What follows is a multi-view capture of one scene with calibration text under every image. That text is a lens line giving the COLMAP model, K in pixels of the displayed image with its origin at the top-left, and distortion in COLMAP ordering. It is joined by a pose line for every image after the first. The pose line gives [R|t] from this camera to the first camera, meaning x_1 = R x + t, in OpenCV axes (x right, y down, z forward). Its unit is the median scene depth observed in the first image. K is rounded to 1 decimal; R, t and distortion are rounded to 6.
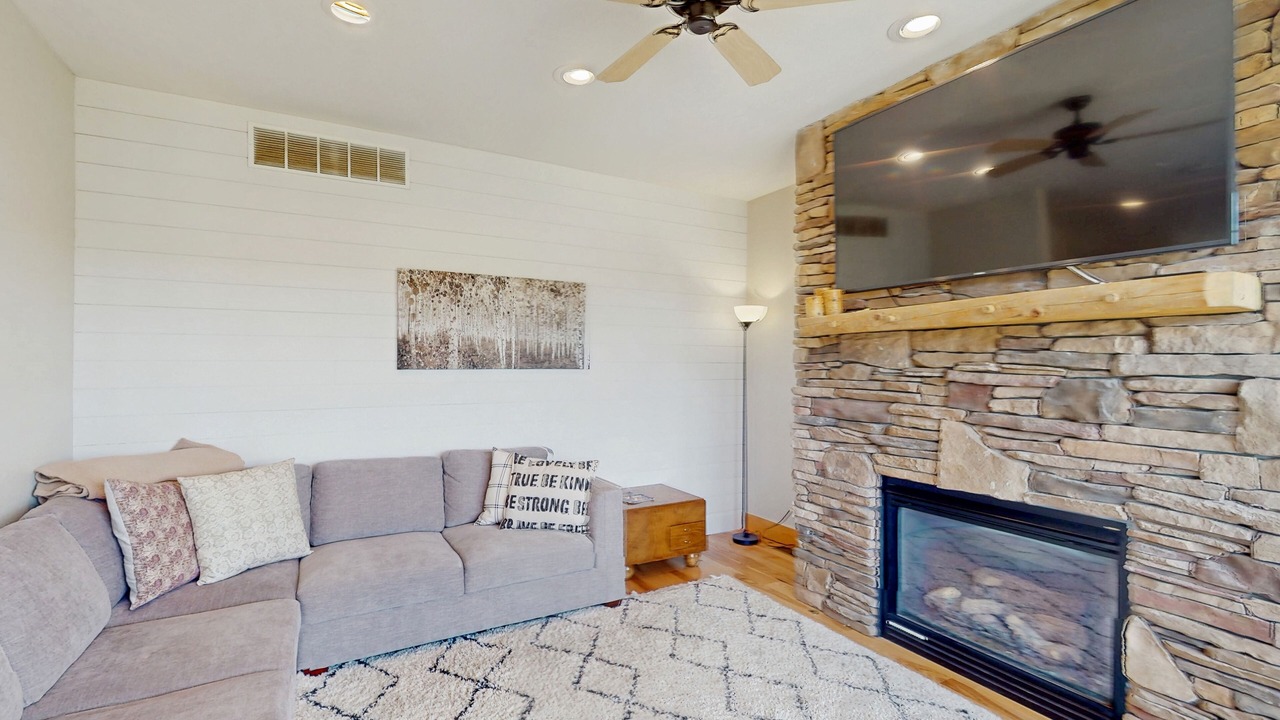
lens RADIAL K [[563.3, 0, 642.3], [0, 563.3, 365.7], [0, 0, 1]] dist [0.002879, 0.000668]
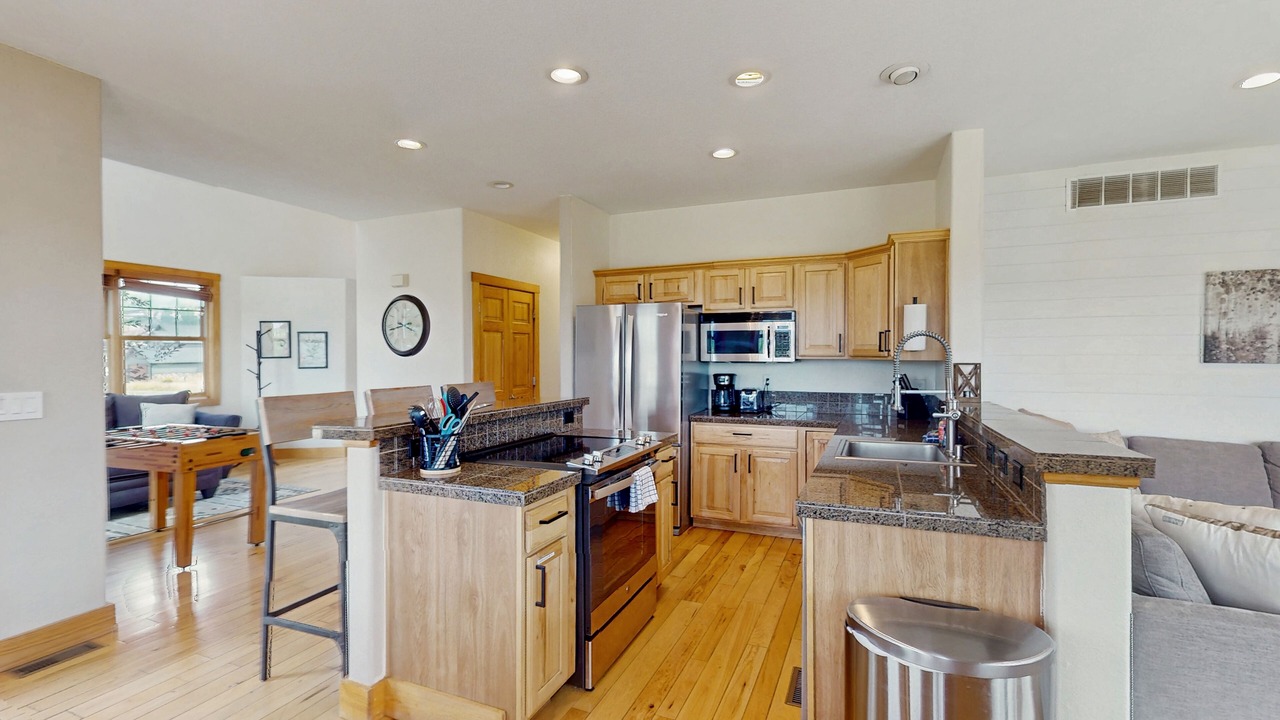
lens RADIAL K [[563.3, 0, 640.7], [0, 563.3, 368.1], [0, 0, 1]] dist [0.002879, 0.000668]
pose [[0.615421, 0.018408, -0.787984, -0.262586], [-0.001709, 0.999756, 0.022021, -0.006458], [0.788197, -0.012206, 0.615302, -0.627026]]
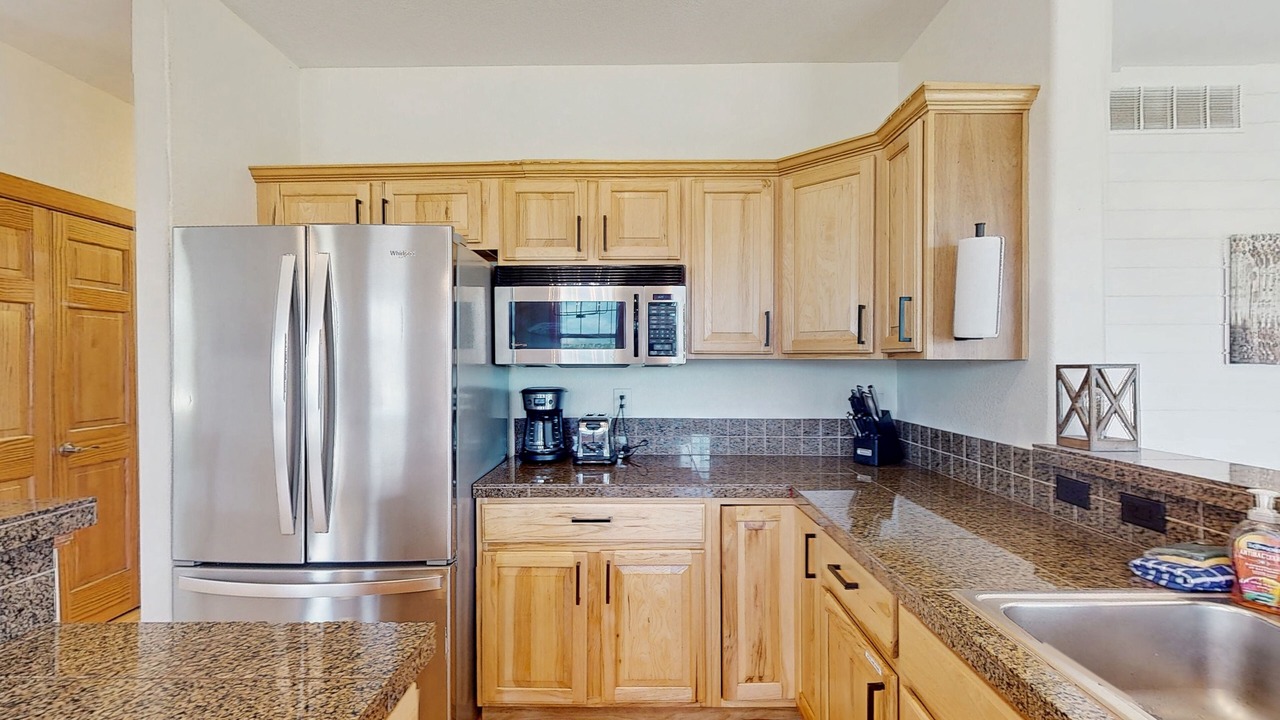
lens RADIAL K [[563.3, 0, 646.6], [0, 563.3, 362.1], [0, 0, 1]] dist [0.002879, 0.000668]
pose [[0.870884, 0.000341, -0.491488, -0.834885], [0.000193, 0.999999, 0.001035, 0.004339], [0.491488, -0.000996, 0.870884, -0.102513]]
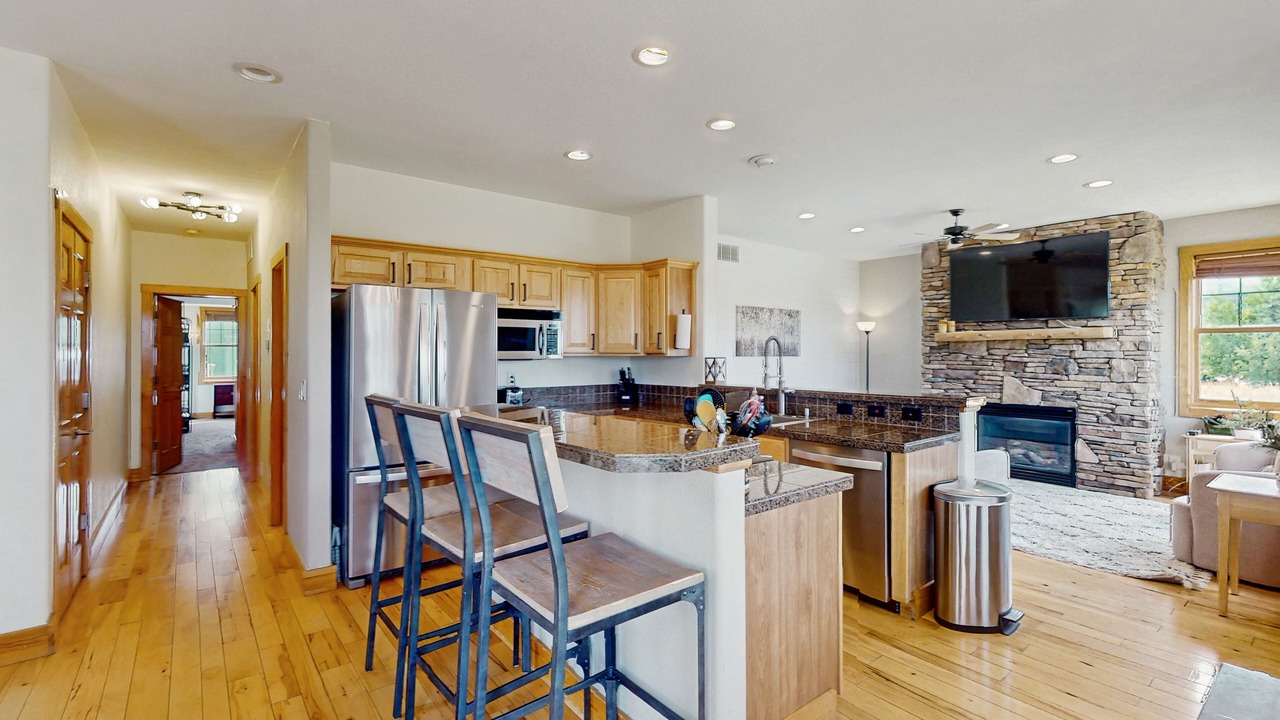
lens RADIAL K [[563.3, 0, 644.0], [0, 563.3, 353.0], [0, 0, 1]] dist [0.002879, 0.000668]
pose [[0.987052, -0.000695, 0.160402, -1.177864], [0.000841, 0.999999, -0.000840, -0.005104], [-0.160401, 0.000964, 0.987051, -0.987086]]
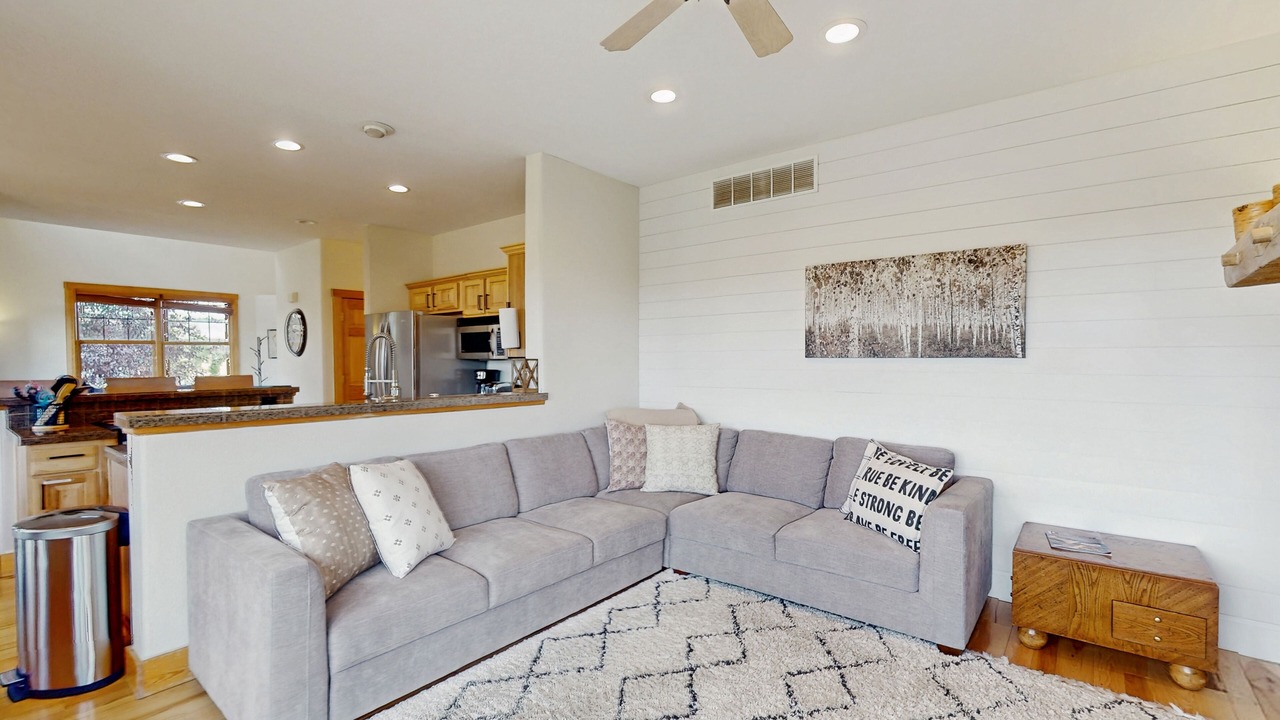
lens RADIAL K [[563.3, 0, 637.5], [0, 563.3, 371.9], [0, 0, 1]] dist [0.002879, 0.000668]
pose [[0.374488, 0.026322, -0.926858, 0.525584], [0.004713, 0.999530, 0.030291, -0.000489], [0.927220, -0.015712, 0.374188, 0.297472]]
